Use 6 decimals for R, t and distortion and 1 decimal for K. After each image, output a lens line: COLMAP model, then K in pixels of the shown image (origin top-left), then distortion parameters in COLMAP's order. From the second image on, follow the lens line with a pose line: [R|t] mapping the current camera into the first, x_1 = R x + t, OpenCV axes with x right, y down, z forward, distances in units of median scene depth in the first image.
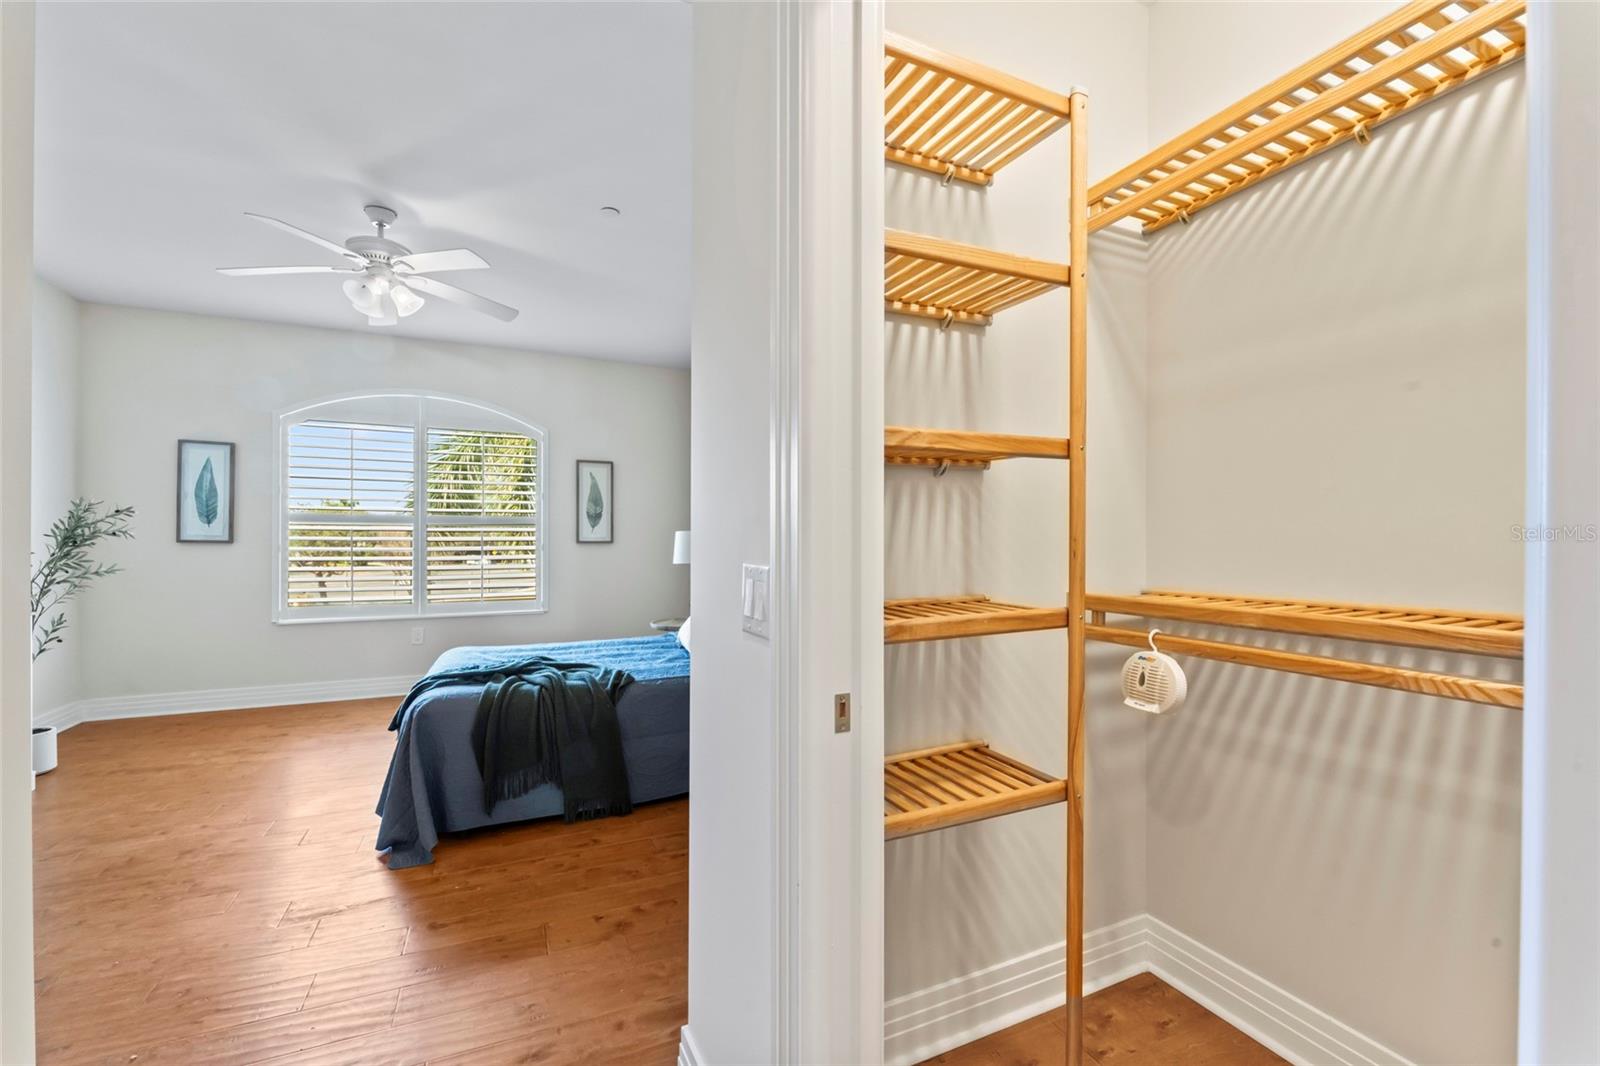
lens RADIAL K [[679.1, 0, 788.8], [0, 679.1, 537.7], [0, 0, 1]] dist [-0.006022, -0.000437]
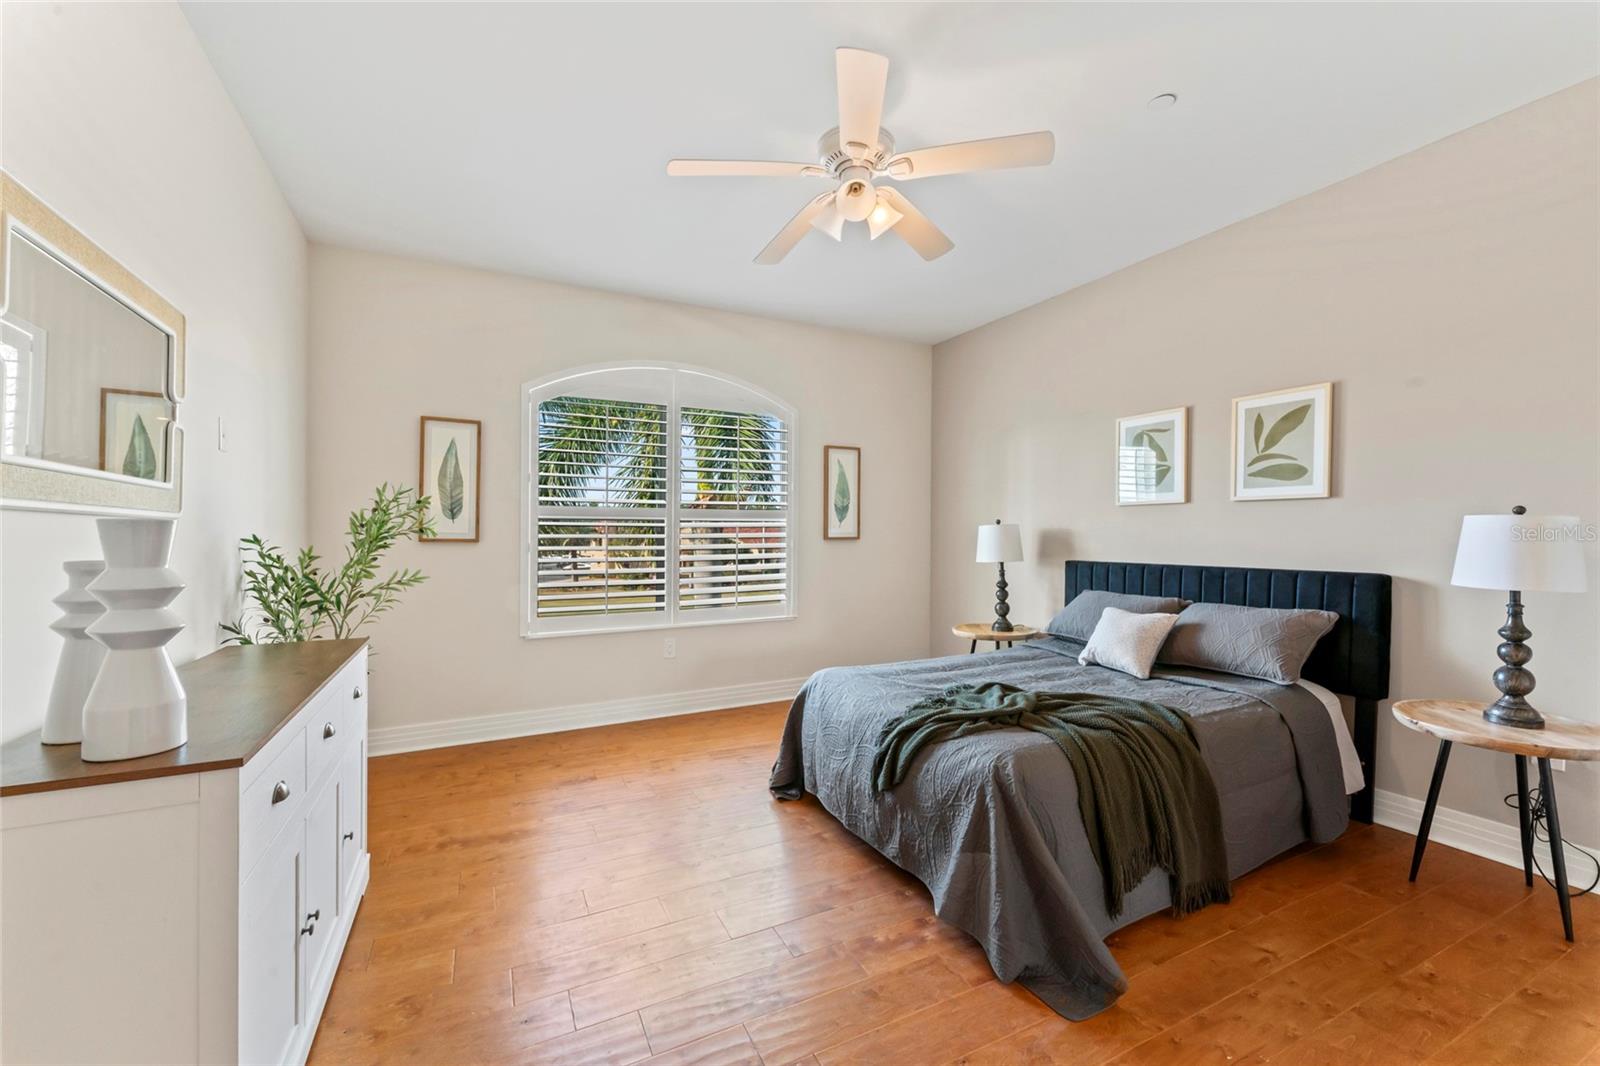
lens RADIAL K [[646.4, 0, 810.1], [0, 646.4, 531.7], [0, 0, 1]] dist [-0.007890, 0.001651]
pose [[0.999168, -0.008446, 0.039902, -0.770515], [0.008735, 0.999937, -0.007076, 0.007270], [-0.039839, 0.007418, 0.999179, 0.334664]]
